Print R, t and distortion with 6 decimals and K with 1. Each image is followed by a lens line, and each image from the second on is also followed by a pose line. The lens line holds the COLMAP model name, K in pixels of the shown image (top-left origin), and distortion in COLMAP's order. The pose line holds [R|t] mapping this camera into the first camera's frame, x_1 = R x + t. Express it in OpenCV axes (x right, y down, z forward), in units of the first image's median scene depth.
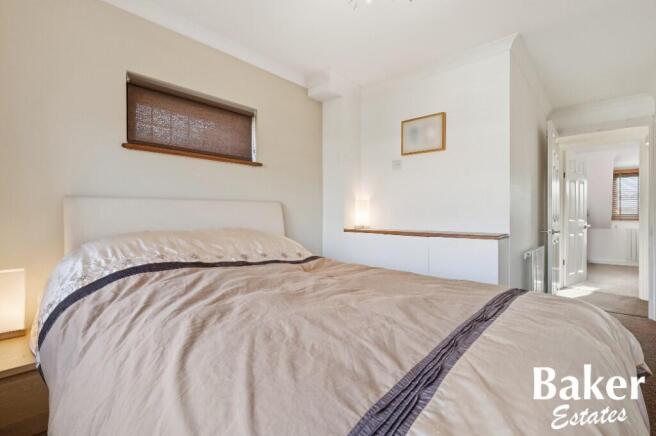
lens RADIAL K [[287.6, 0, 331.2], [0, 287.6, 216.7], [0, 0, 1]] dist [-0.002945, -0.000221]
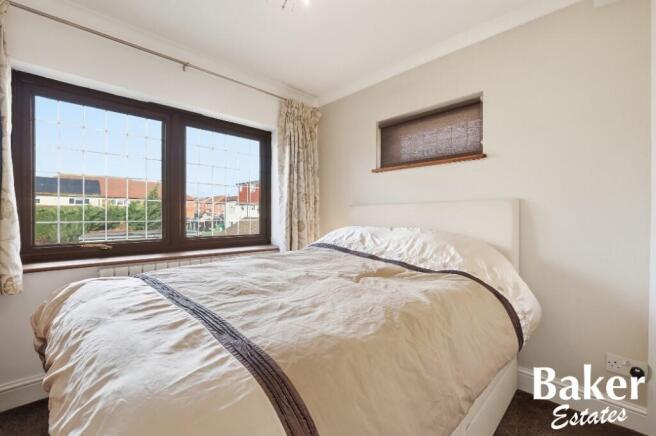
lens RADIAL K [[287.6, 0, 331.4], [0, 287.6, 215.6], [0, 0, 1]] dist [-0.002945, -0.000221]
pose [[-0.054302, -0.001776, -0.998523, 0.667834], [-0.016496, 0.999864, -0.000881, -0.000461], [0.998388, 0.016424, -0.054324, 0.674958]]
